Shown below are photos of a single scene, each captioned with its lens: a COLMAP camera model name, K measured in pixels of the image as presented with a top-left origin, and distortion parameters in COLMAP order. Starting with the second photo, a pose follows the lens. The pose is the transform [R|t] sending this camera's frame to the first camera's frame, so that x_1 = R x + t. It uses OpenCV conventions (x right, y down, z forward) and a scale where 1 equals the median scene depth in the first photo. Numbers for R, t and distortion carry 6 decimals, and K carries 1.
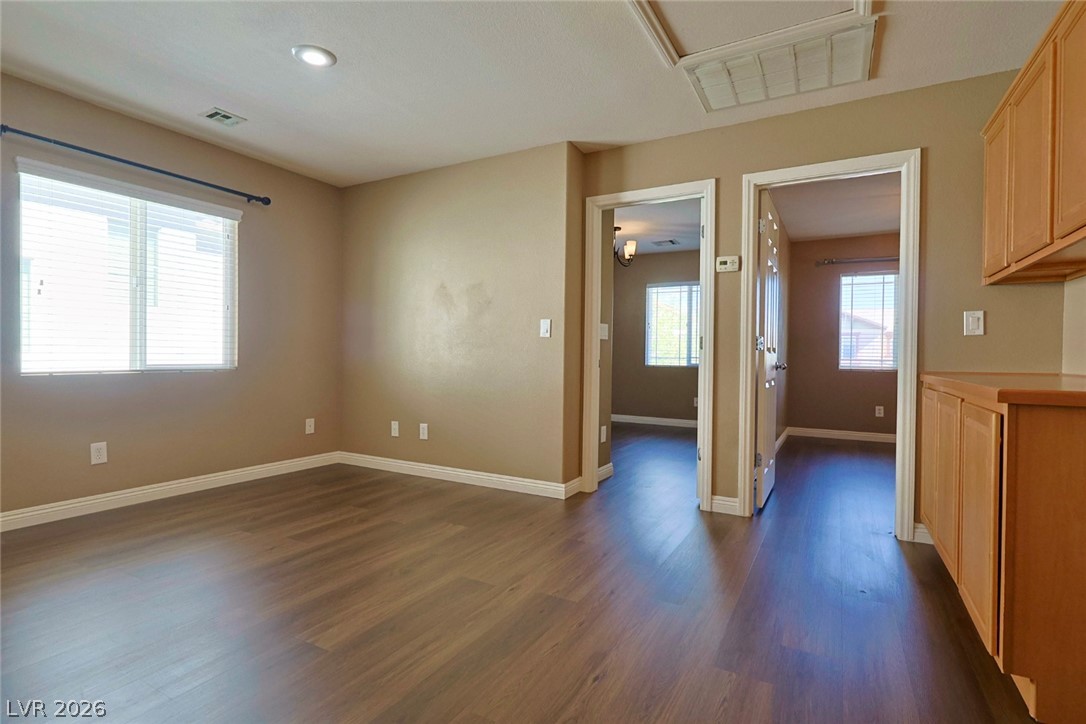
lens RADIAL K [[529.0, 0, 543.0], [0, 529.0, 361.0], [0, 0, 1]] dist [-0.002805, -0.001046]
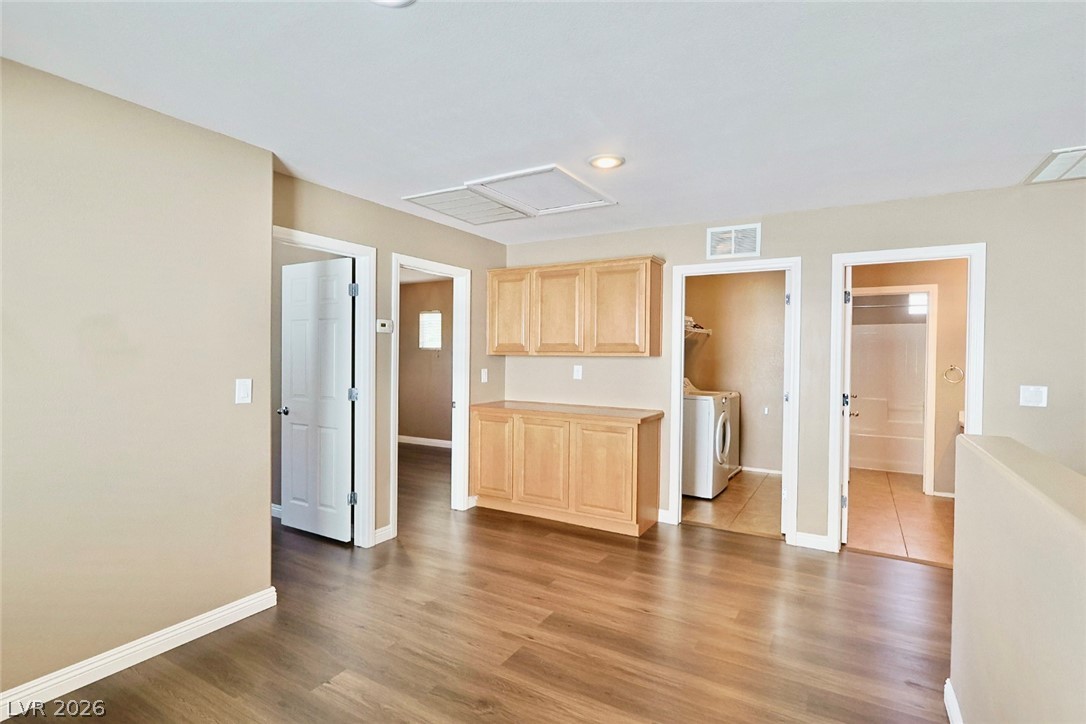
lens RADIAL K [[529.0, 0, 541.0], [0, 529.0, 362.9], [0, 0, 1]] dist [-0.002805, -0.001046]
pose [[0.026946, -0.024266, 0.999342, -0.767054], [0.003987, 0.999700, 0.024167, -0.125793], [-0.999629, 0.003333, 0.027035, 0.607153]]
